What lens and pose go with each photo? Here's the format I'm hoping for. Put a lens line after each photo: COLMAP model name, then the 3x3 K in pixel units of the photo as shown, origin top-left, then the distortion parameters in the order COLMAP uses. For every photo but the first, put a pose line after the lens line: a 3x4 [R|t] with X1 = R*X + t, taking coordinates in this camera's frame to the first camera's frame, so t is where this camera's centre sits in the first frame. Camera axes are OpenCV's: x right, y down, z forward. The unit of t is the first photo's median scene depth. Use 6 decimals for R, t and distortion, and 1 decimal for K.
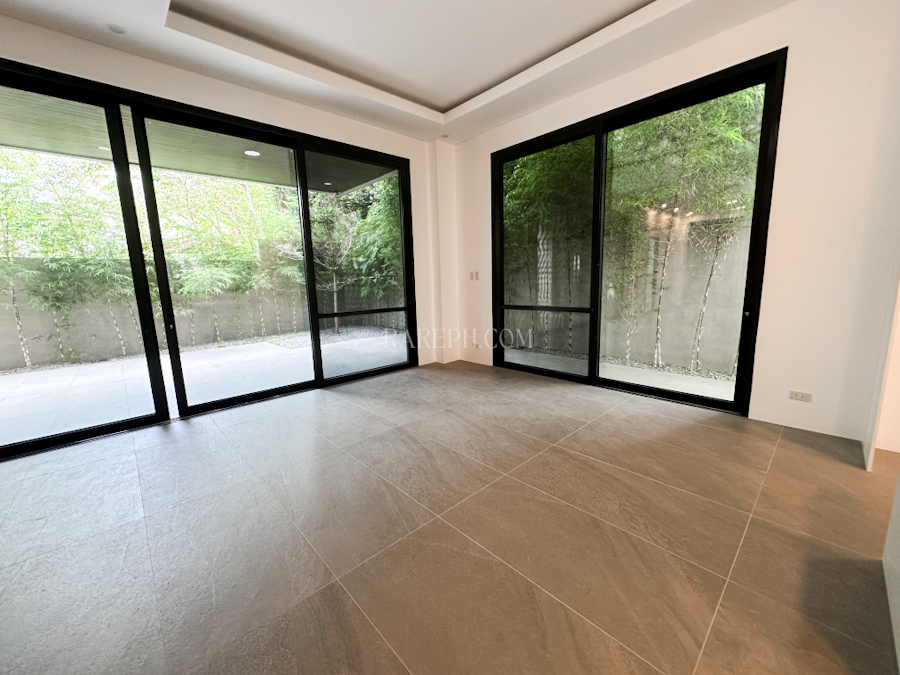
lens RADIAL K [[360.3, 0, 448.9], [0, 360.3, 337.3], [0, 0, 1]] dist [-0.003522, -0.000321]
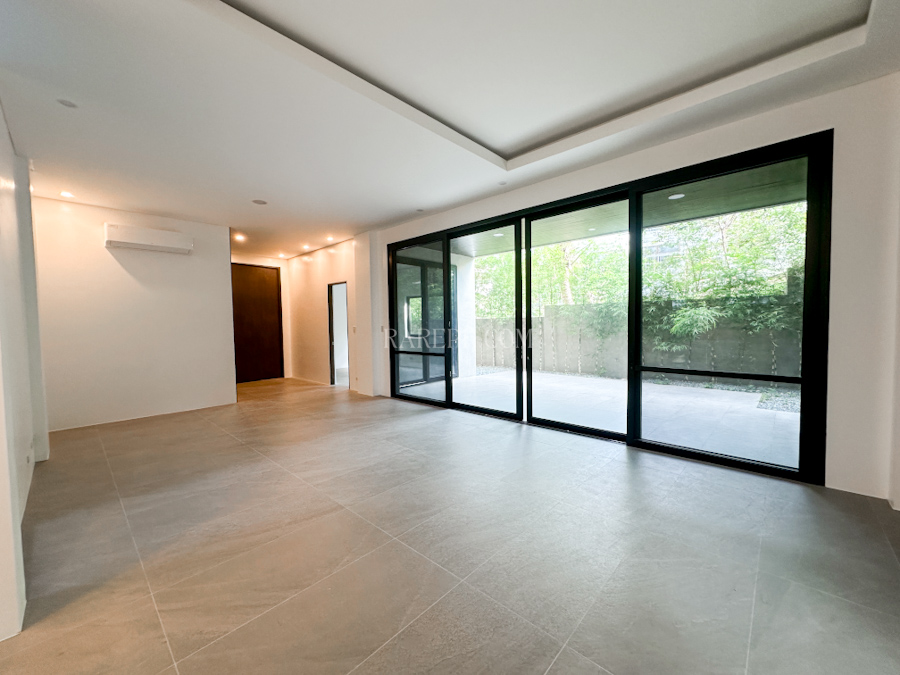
lens RADIAL K [[360.3, 0, 448.9], [0, 360.3, 337.3], [0, 0, 1]] dist [-0.003522, -0.000321]
pose [[0.069127, 0.069737, -0.995167, 0.630318], [-0.148567, 0.987149, 0.058855, -0.147113], [0.986483, 0.143781, 0.078599, 0.549529]]
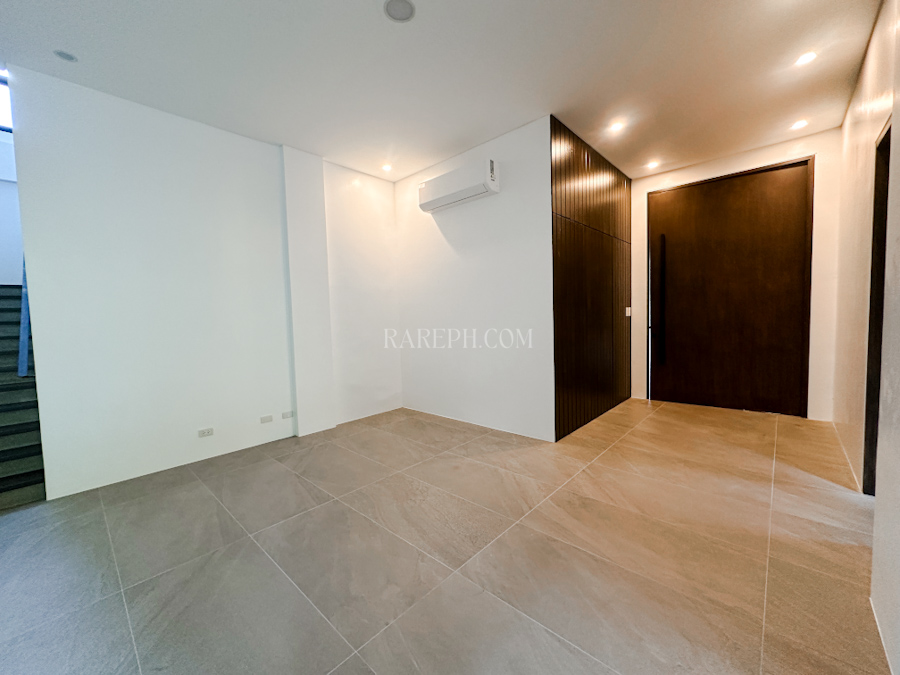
lens RADIAL K [[360.3, 0, 448.9], [0, 360.3, 337.3], [0, 0, 1]] dist [-0.003522, -0.000321]
pose [[-0.995409, 0.062822, -0.072205, -0.945024], [0.045114, 0.973333, 0.224916, -0.076121], [0.084409, 0.220626, -0.971699, 0.565293]]
